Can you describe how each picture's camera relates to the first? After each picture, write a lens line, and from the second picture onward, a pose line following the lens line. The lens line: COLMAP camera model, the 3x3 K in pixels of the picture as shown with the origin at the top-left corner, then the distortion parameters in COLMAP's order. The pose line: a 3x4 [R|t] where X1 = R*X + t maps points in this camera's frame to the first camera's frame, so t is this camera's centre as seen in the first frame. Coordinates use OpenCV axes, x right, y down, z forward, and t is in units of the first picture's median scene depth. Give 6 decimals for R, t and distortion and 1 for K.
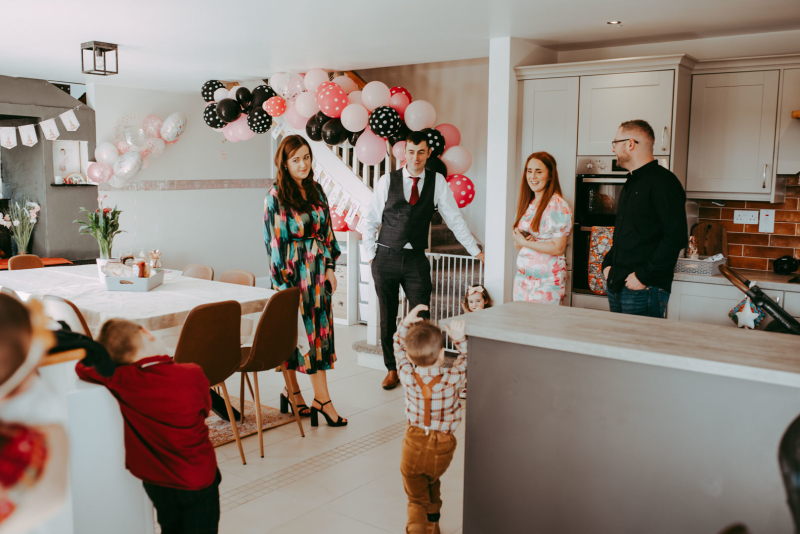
lens RADIAL K [[786.4, 0, 400.0], [0, 786.4, 267.0], [0, 0, 1]] dist [0.008066, 0.006599]
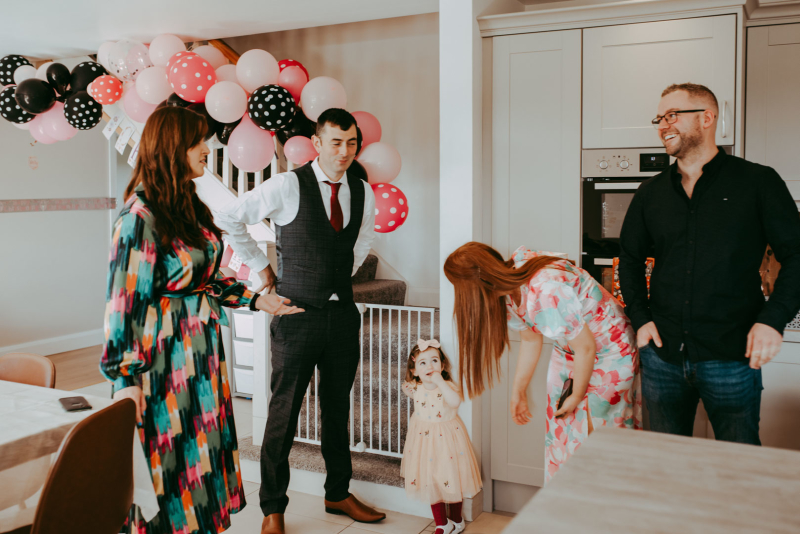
lens RADIAL K [[836.7, 0, 399.4], [0, 836.7, 224.9], [0, 0, 1]] dist [-0.008964, 0.012036]
pose [[0.987051, -0.021095, 0.159015, -0.026711], [0.033564, 0.996532, -0.076141, -0.024870], [-0.156857, 0.080492, 0.984336, 0.273737]]
